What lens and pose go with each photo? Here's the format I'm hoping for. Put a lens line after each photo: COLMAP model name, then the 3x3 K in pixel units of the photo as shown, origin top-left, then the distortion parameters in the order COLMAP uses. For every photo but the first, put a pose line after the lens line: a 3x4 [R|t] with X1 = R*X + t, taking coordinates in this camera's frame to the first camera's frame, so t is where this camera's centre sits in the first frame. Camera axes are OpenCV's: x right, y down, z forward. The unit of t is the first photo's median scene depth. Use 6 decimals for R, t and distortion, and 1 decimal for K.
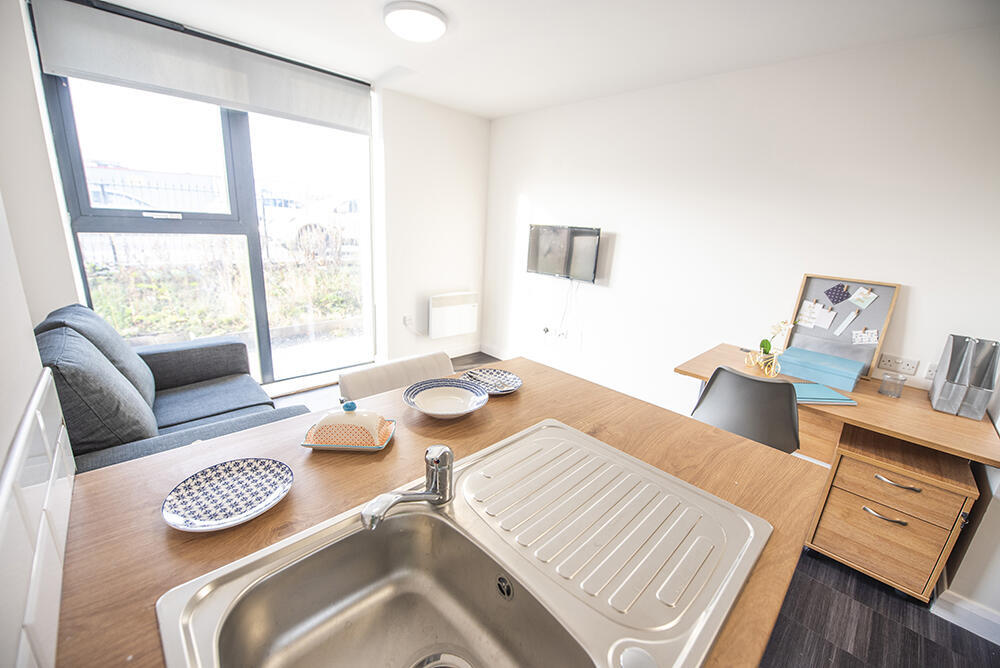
lens RADIAL K [[388.1, 0, 500.0], [0, 388.1, 334.0], [0, 0, 1]] dist [-0.016907, -0.000297]
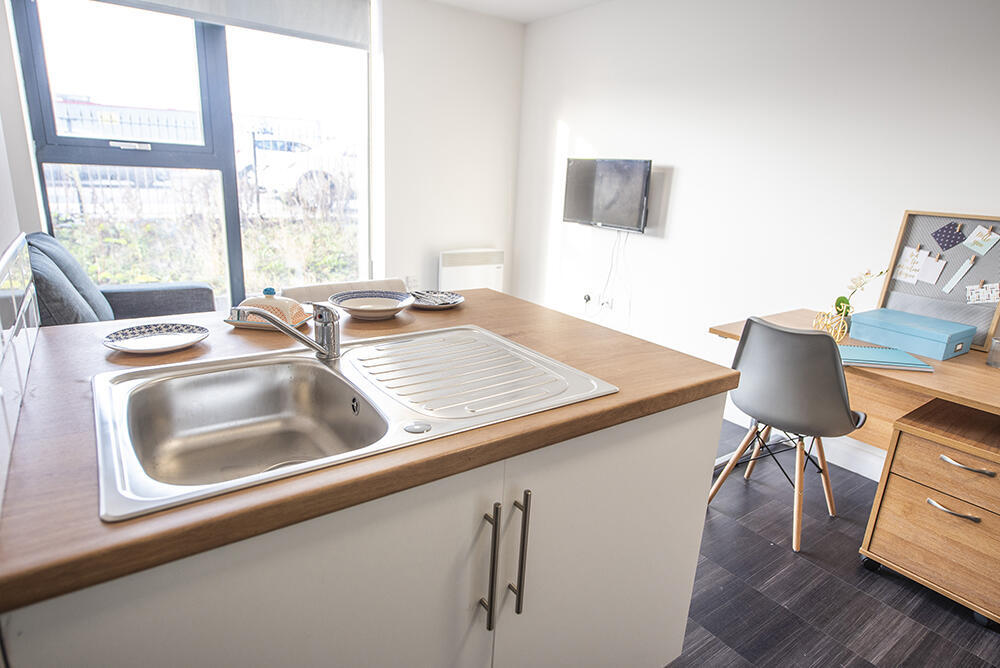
lens RADIAL K [[556.0, 0, 503.2], [0, 556.0, 332.1], [0, 0, 1]] dist [-0.000488, -0.000205]
pose [[0.990041, 0.031720, -0.137162, 0.173908], [-0.032254, 0.999478, -0.001673, 0.102562], [0.137037, 0.006081, 0.990547, -0.164876]]
